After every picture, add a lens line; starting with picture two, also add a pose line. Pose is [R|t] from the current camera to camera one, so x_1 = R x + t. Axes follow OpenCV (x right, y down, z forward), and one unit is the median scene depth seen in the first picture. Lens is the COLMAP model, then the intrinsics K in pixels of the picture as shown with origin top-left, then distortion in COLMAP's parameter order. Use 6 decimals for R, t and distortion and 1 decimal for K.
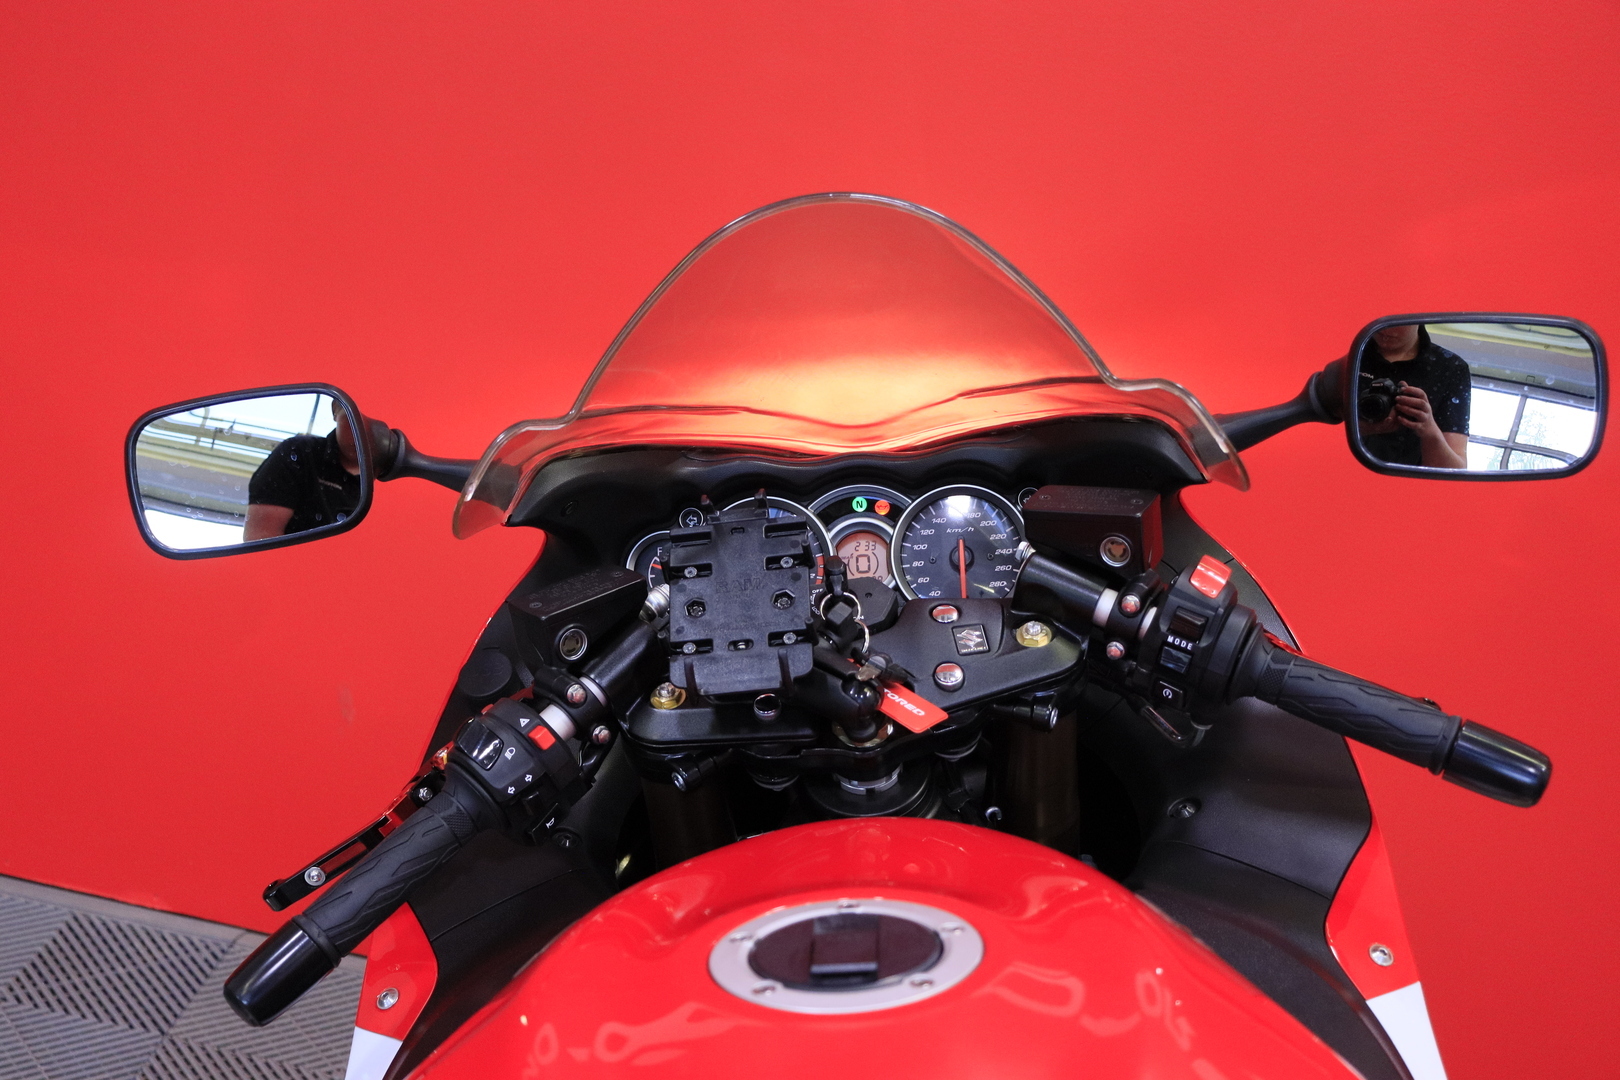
lens RADIAL K [[2112.0, 0, 808.7], [0, 2112.0, 537.2], [0, 0, 1]] dist [0.020738, 0.000000]
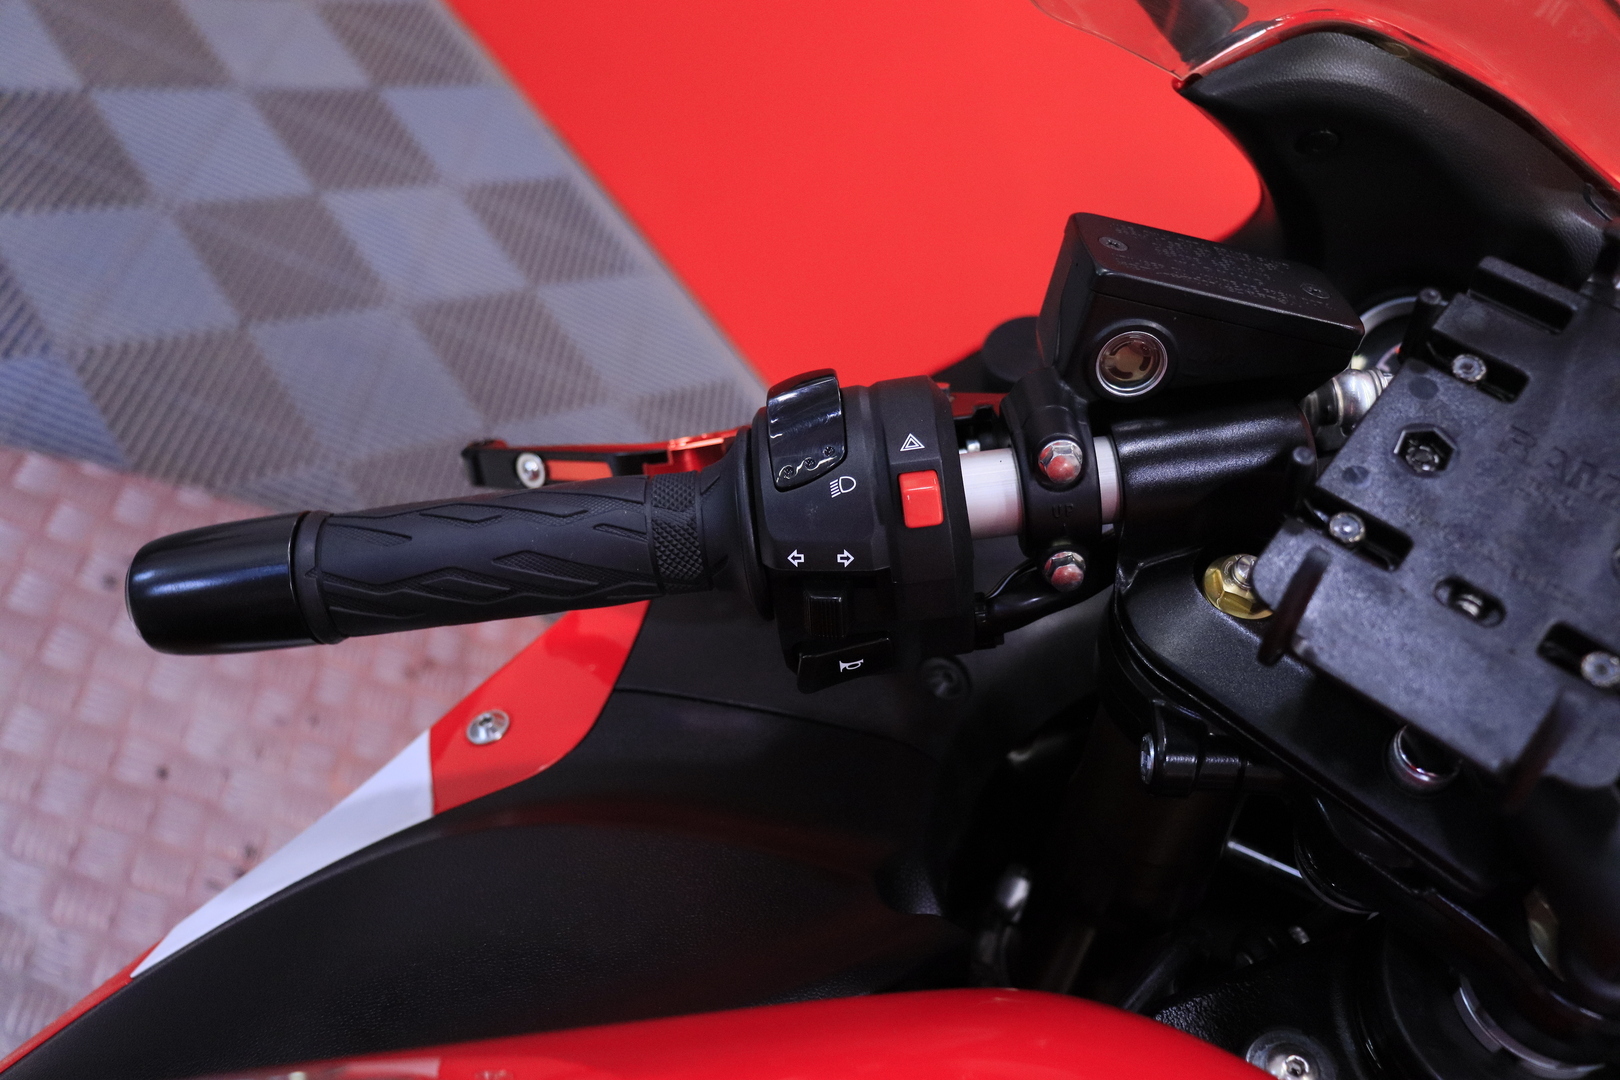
lens RADIAL K [[1507.3, 0, 804.0], [0, 1507.3, 546.9], [0, 0, 1]] dist [-0.081334, 0.000000]
pose [[0.744186, 0.581484, -0.328730, -0.038340], [-0.511416, 0.812576, 0.279594, 0.029949], [0.429698, -0.039952, 0.902088, 0.703983]]
